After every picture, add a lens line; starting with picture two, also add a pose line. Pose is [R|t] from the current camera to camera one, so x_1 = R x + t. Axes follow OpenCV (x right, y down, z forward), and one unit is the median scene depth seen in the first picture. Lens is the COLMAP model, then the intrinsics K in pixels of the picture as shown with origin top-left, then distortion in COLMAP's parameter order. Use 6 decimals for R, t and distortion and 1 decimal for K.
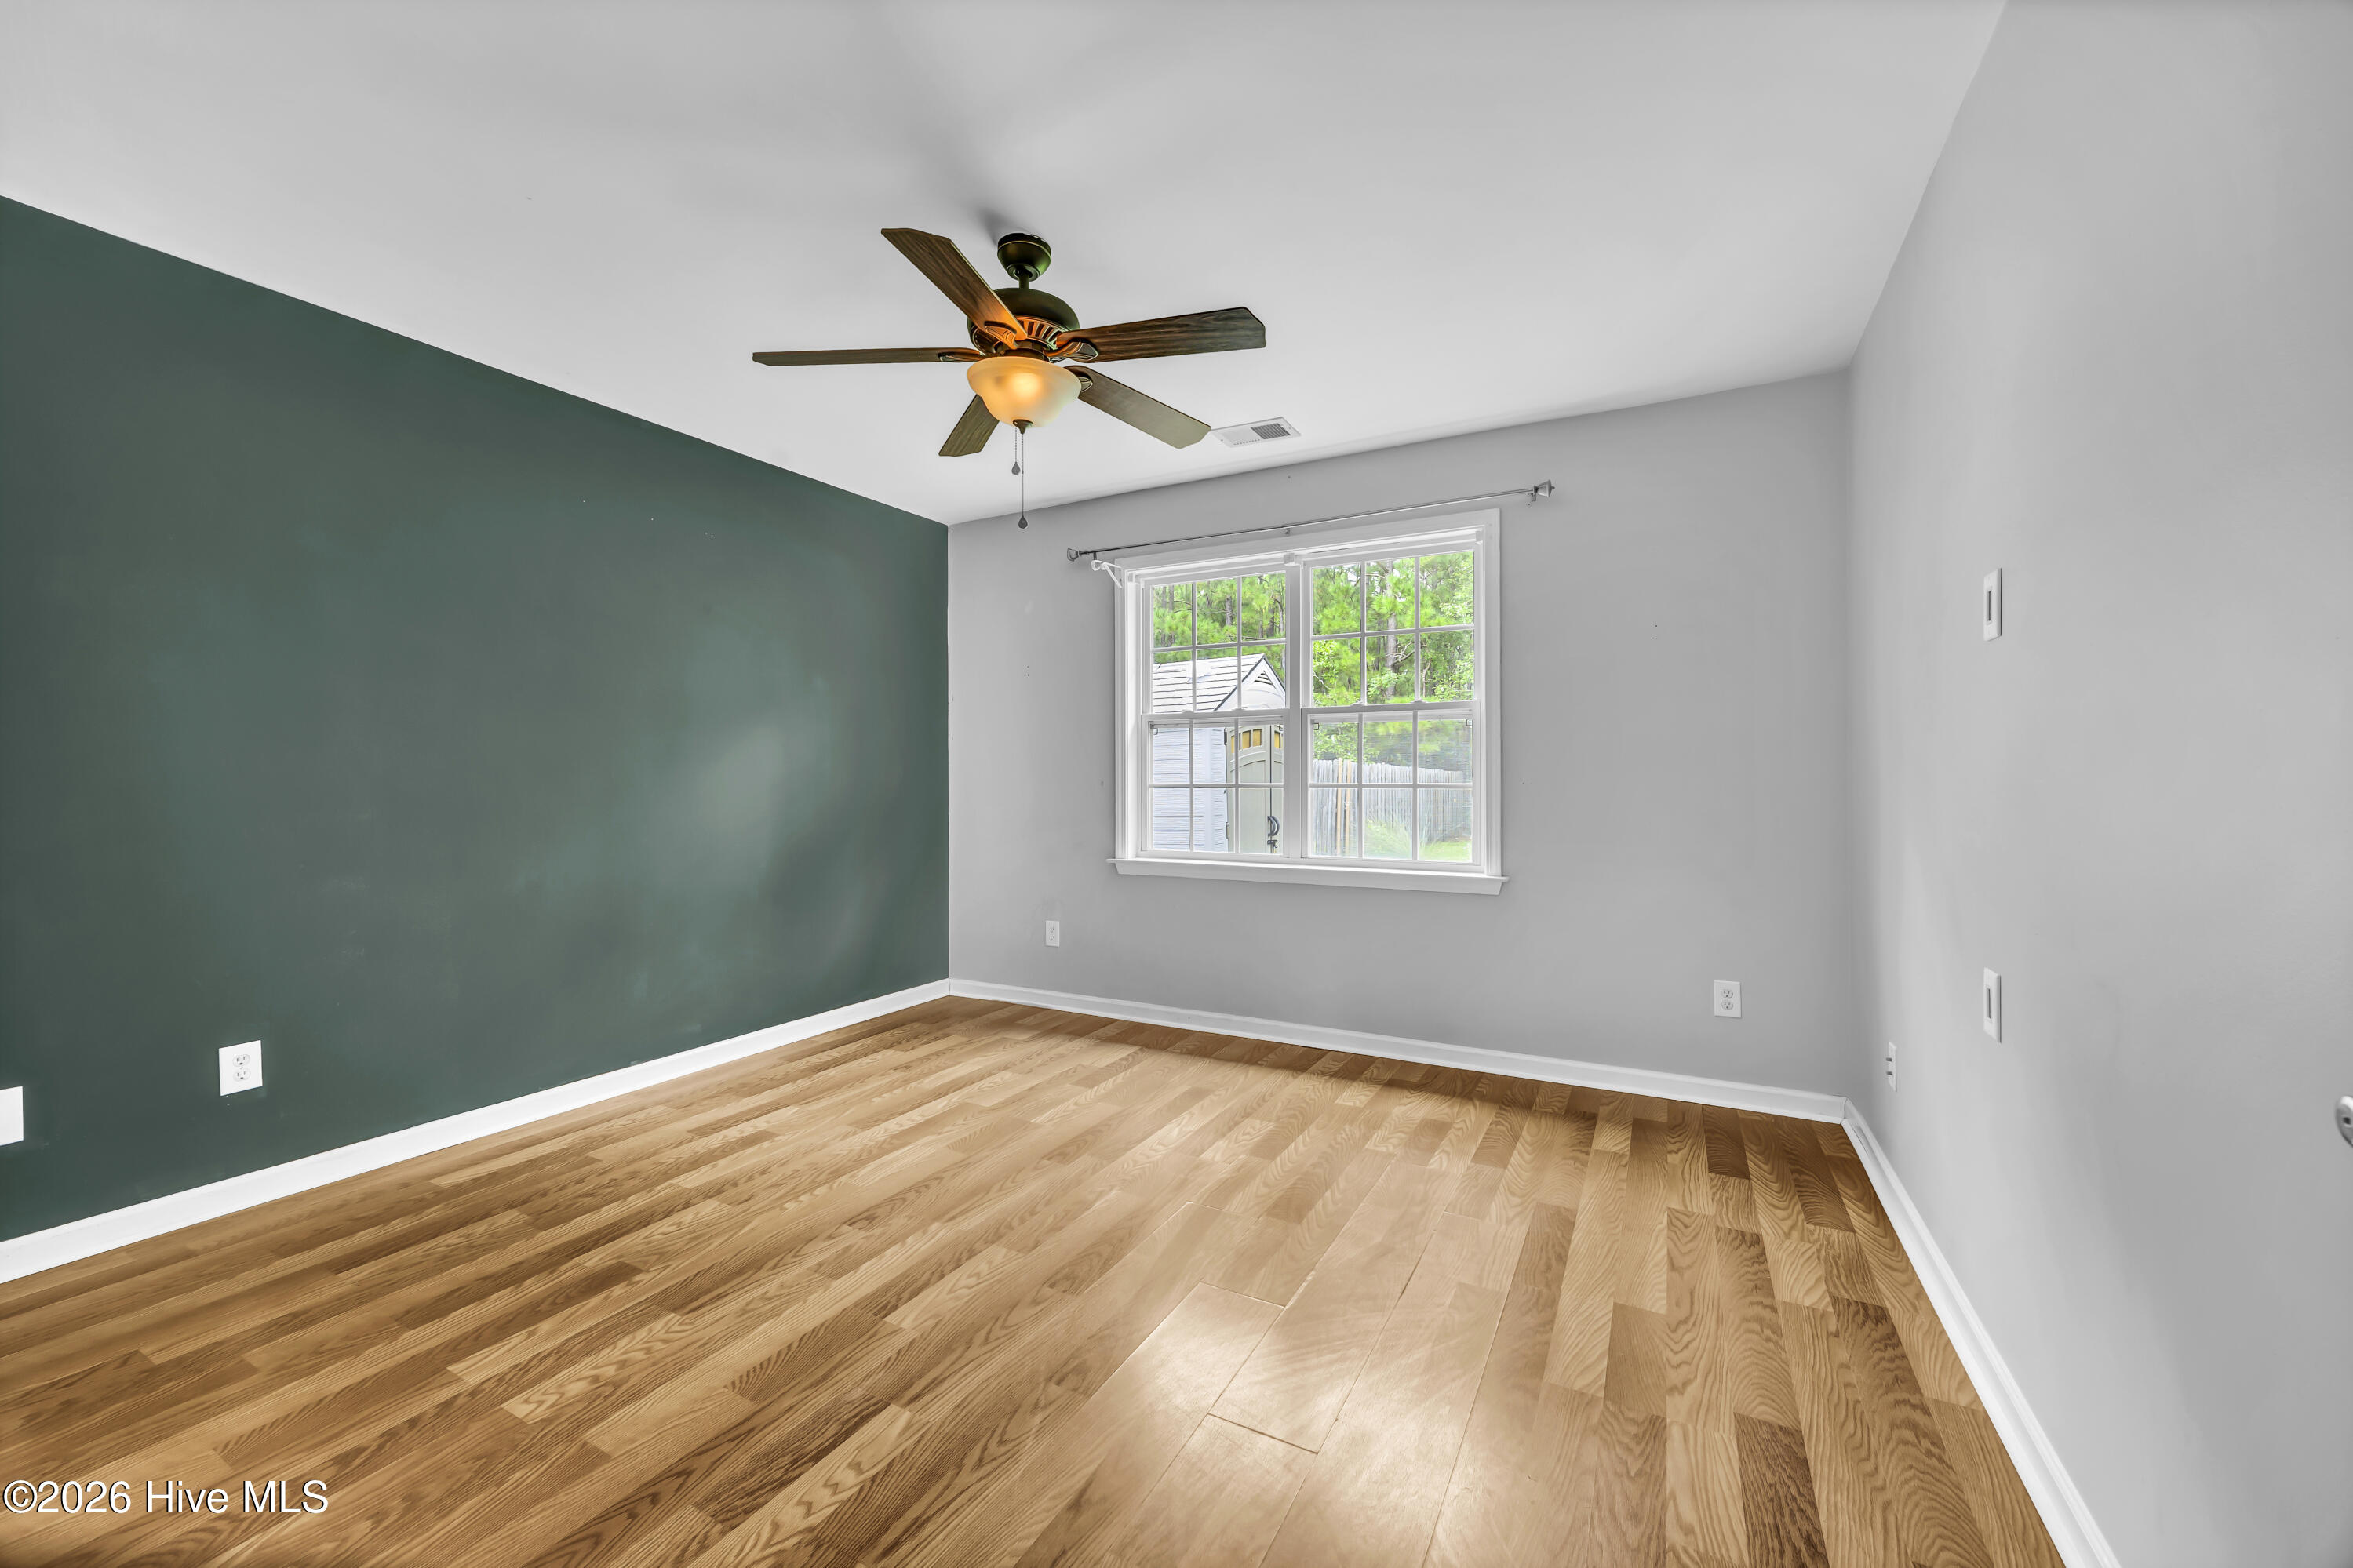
lens RADIAL K [[904.6, 0, 1153.7], [0, 904.6, 777.5], [0, 0, 1]] dist [-0.003659, 0.000001]
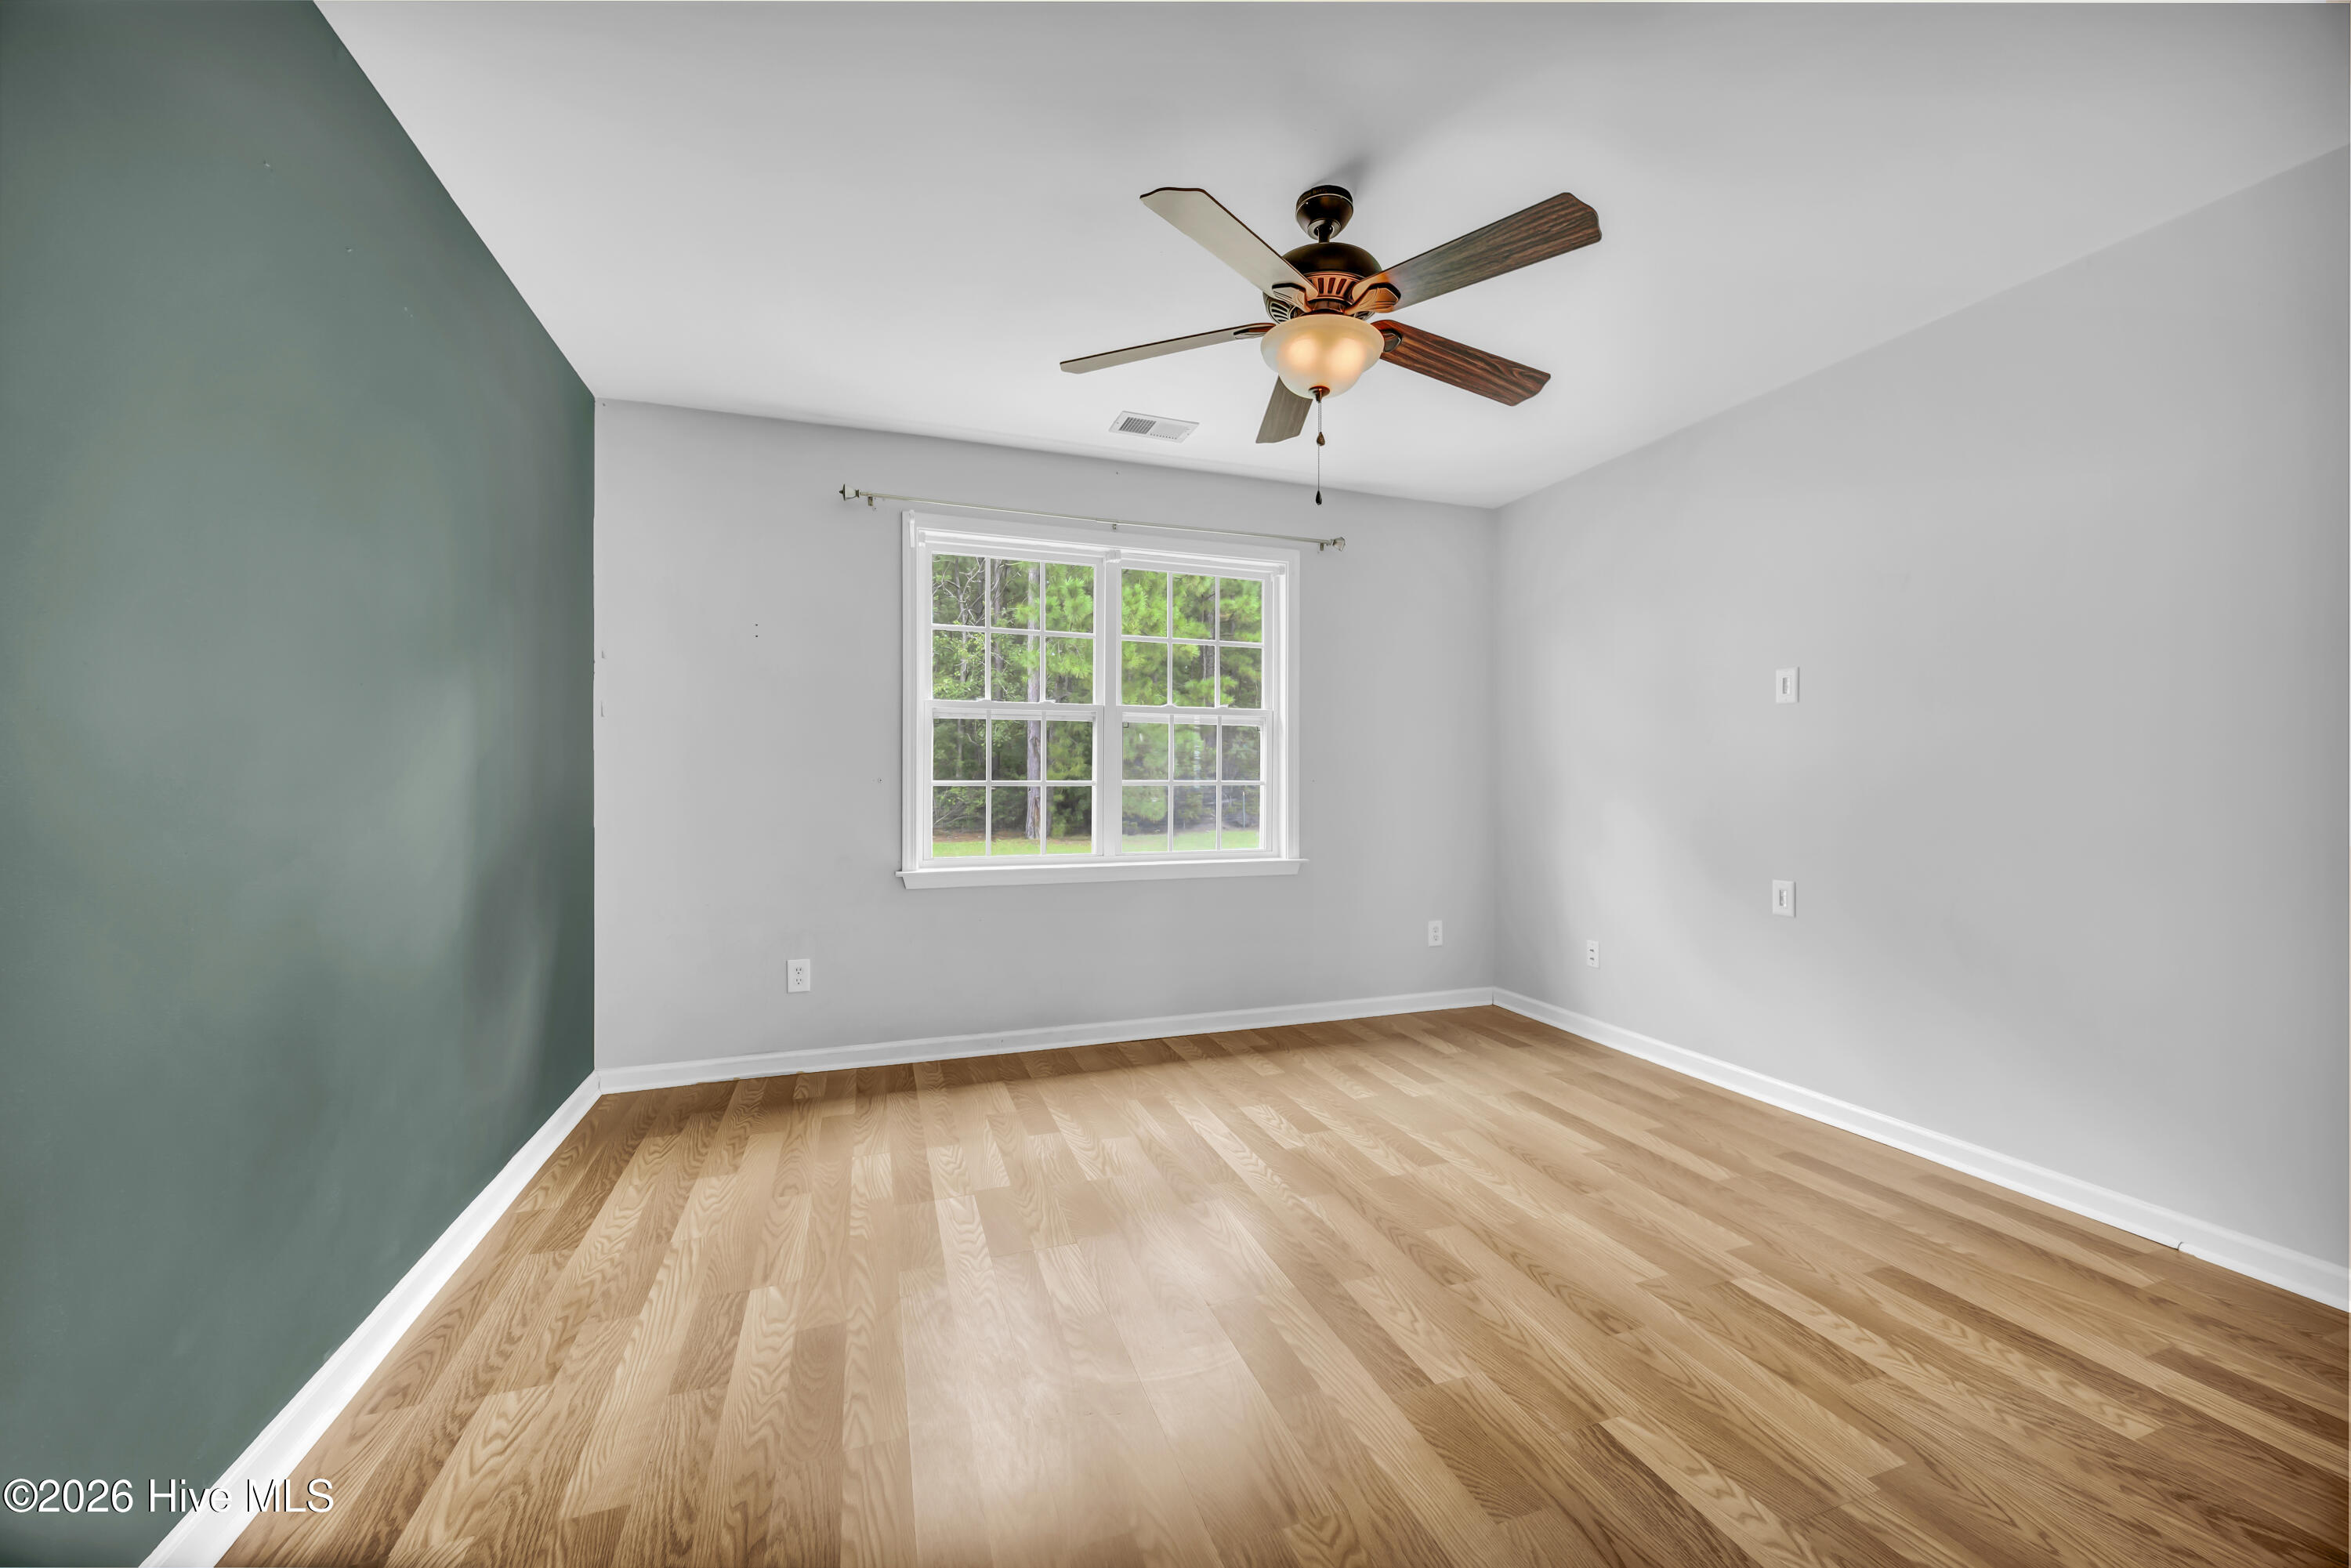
lens RADIAL K [[903.9, 0, 1164.3], [0, 903.9, 779.7], [0, 0, 1]] dist [-0.003659, 0.000001]
pose [[0.665549, 0.001115, 0.746353, -0.630898], [-0.006039, 0.999974, 0.003891, 0.001230], [-0.746329, -0.007097, 0.665539, 0.337841]]
